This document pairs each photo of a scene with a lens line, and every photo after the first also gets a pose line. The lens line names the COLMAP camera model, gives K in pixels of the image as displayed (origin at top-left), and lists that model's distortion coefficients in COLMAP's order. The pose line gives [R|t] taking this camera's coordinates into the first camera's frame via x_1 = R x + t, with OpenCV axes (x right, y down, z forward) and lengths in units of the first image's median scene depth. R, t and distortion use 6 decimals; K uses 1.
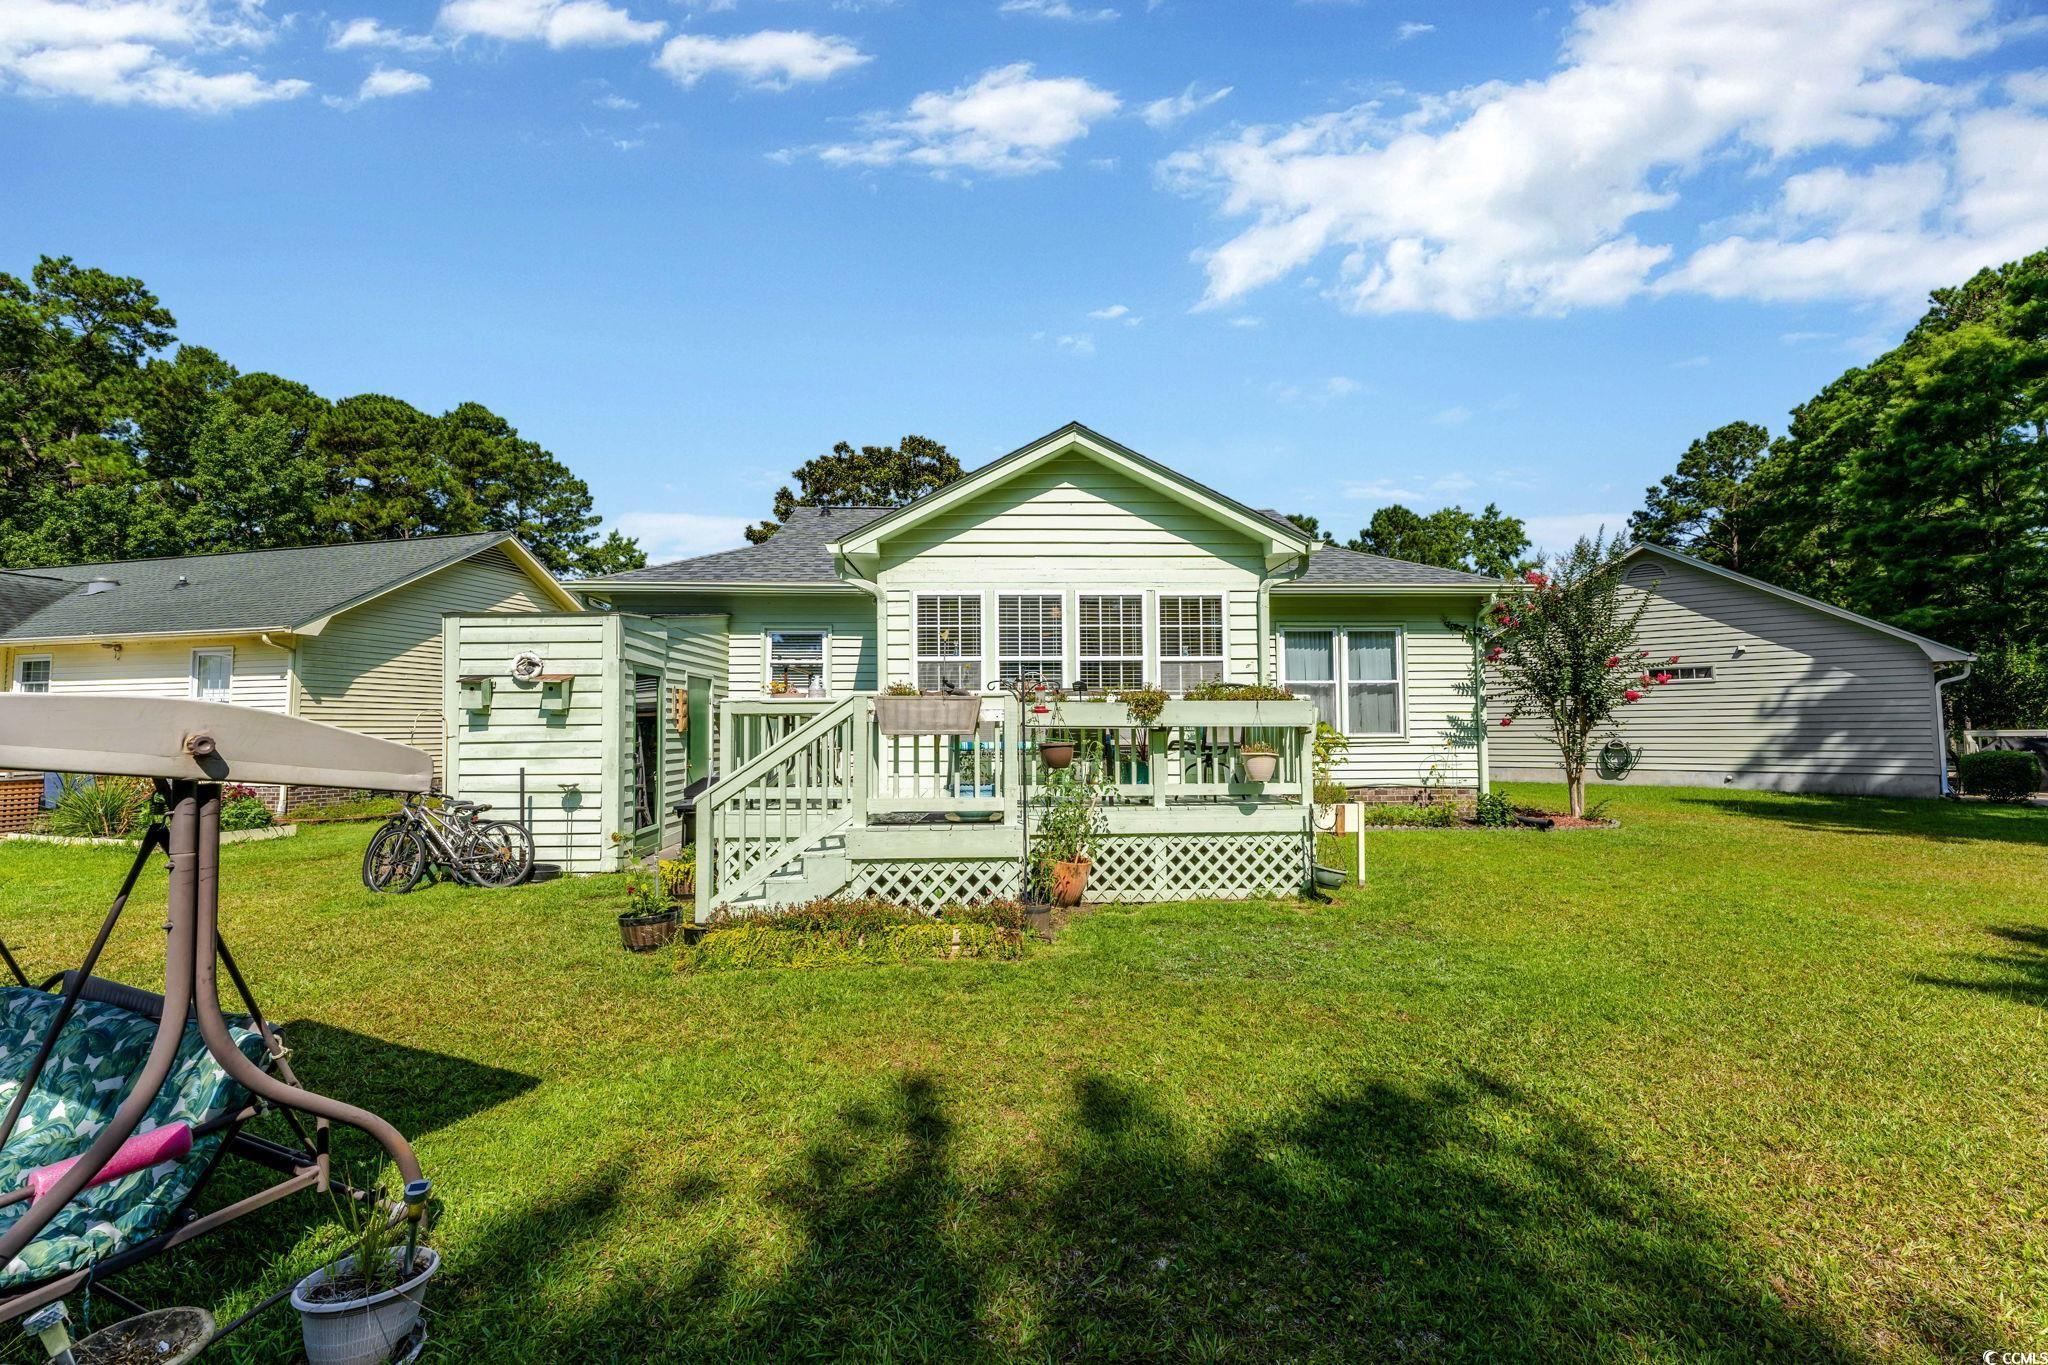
lens RADIAL K [[881.0, 0, 1025.1], [0, 881.0, 677.4], [0, 0, 1]] dist [-0.000721, 0.000021]
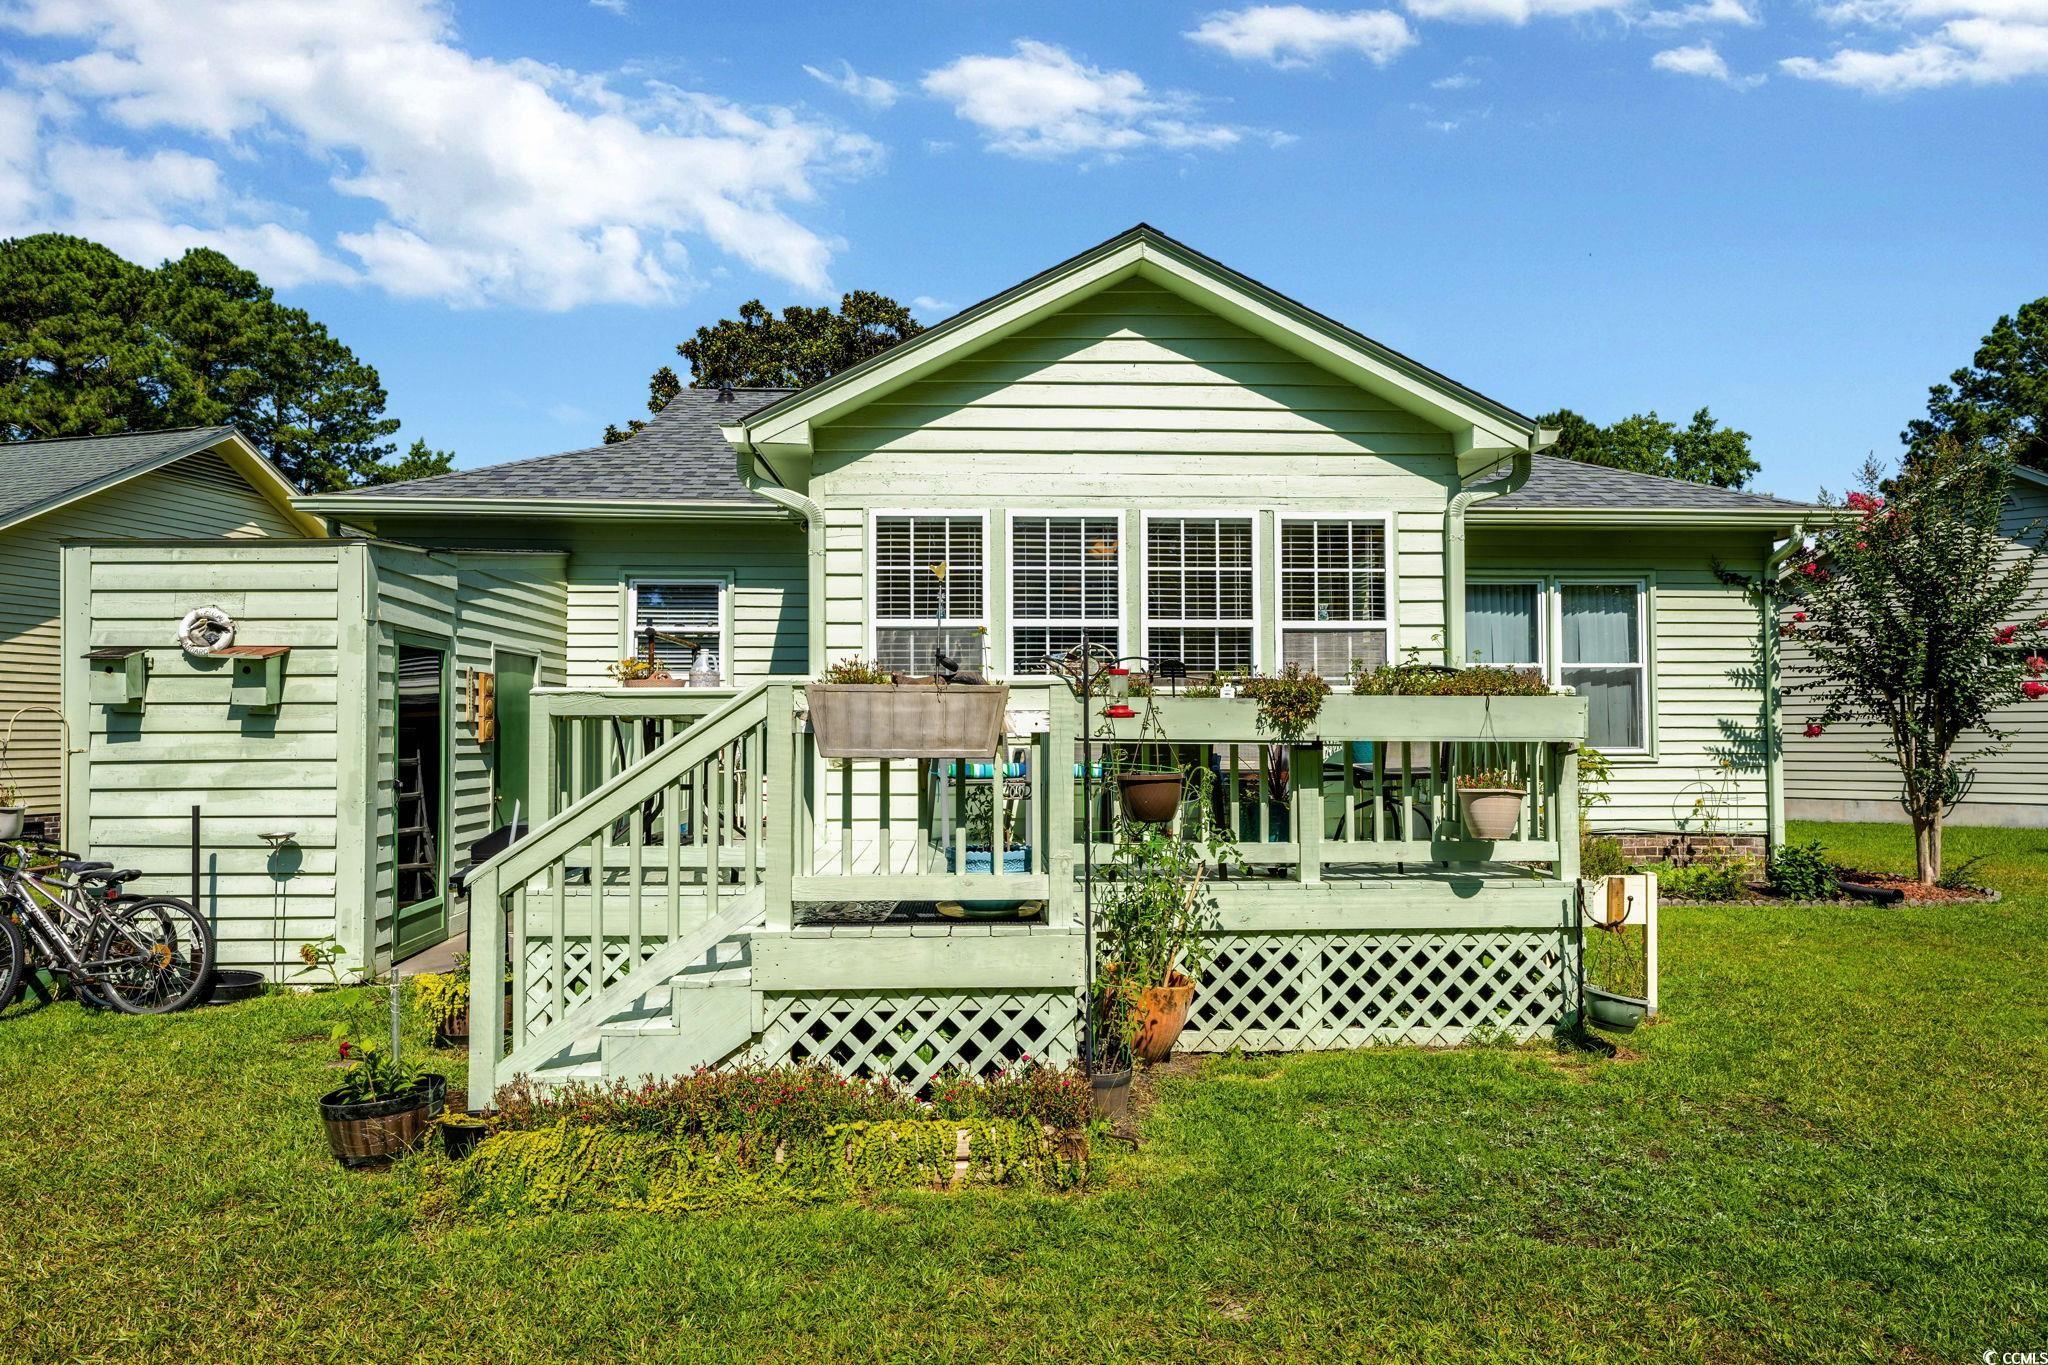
lens RADIAL K [[1264.1, 0, 1033.2], [0, 1264.1, 677.3], [0, 0, 1]] dist [0.000474, 0.000696]
pose [[0.999908, 0.004385, 0.012811, -0.026852], [-0.004564, 0.999892, 0.013990, 0.003368], [-0.012748, -0.014047, 0.999820, 0.143010]]
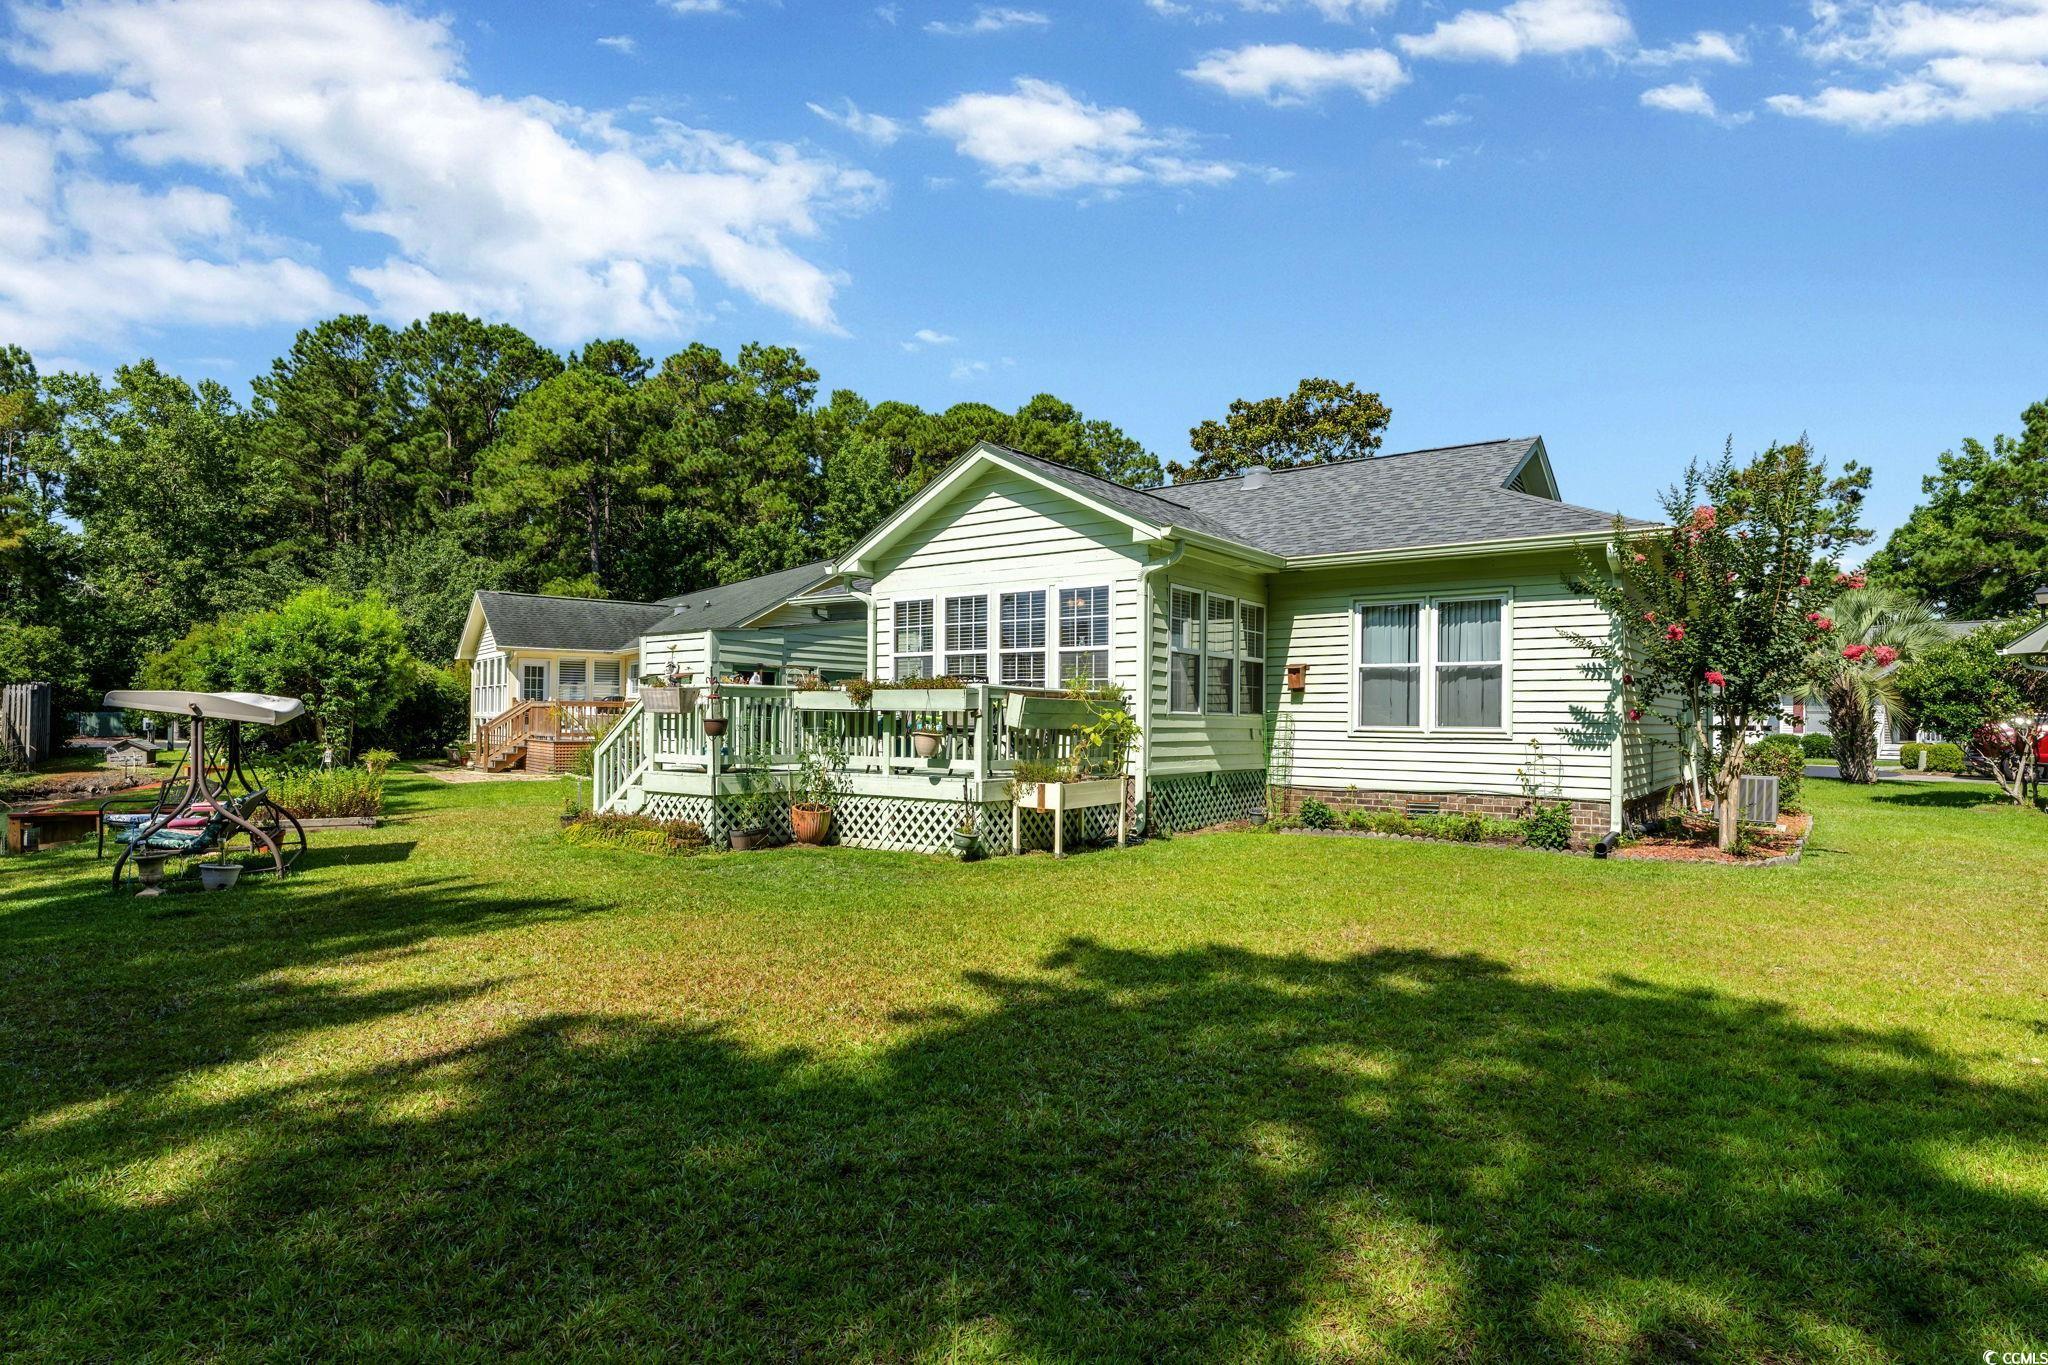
lens RADIAL K [[1085.1, 0, 979.4], [0, 1085.1, 686.5], [0, 0, 1]] dist [0.001345, 0.000728]
pose [[0.770557, -0.005881, -0.637344, 0.916054], [0.021023, 0.999648, 0.016193, 0.000489], [0.637024, -0.025876, 0.770410, -0.068760]]
